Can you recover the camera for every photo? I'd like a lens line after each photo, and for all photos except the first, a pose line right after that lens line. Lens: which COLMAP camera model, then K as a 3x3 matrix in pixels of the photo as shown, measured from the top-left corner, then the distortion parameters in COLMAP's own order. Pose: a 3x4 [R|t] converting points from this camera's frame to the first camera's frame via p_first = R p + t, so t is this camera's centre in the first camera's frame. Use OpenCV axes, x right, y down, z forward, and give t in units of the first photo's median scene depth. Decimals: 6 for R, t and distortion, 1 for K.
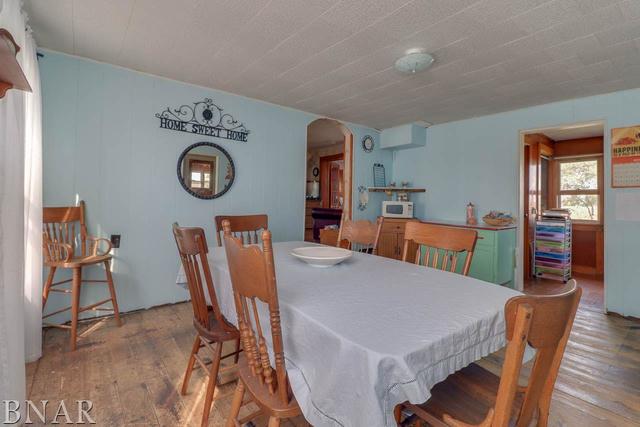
lens RADIAL K [[301.0, 0, 320.0], [0, 301.0, 213.5], [0, 0, 1]] dist [-0.000030, 0.000000]
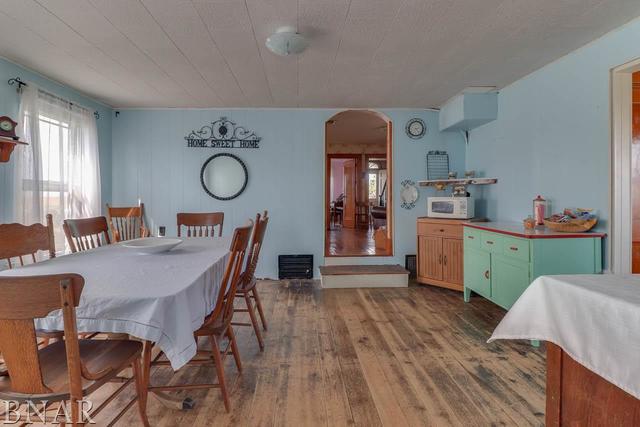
lens RADIAL K [[301.0, 0, 320.0], [0, 301.0, 213.5], [0, 0, 1]] dist [-0.000030, 0.000000]
pose [[0.799815, 0.002893, -0.600240, 0.621387], [-0.003745, 0.999993, -0.000171, 0.004734], [0.600235, 0.002385, 0.799820, 0.247857]]
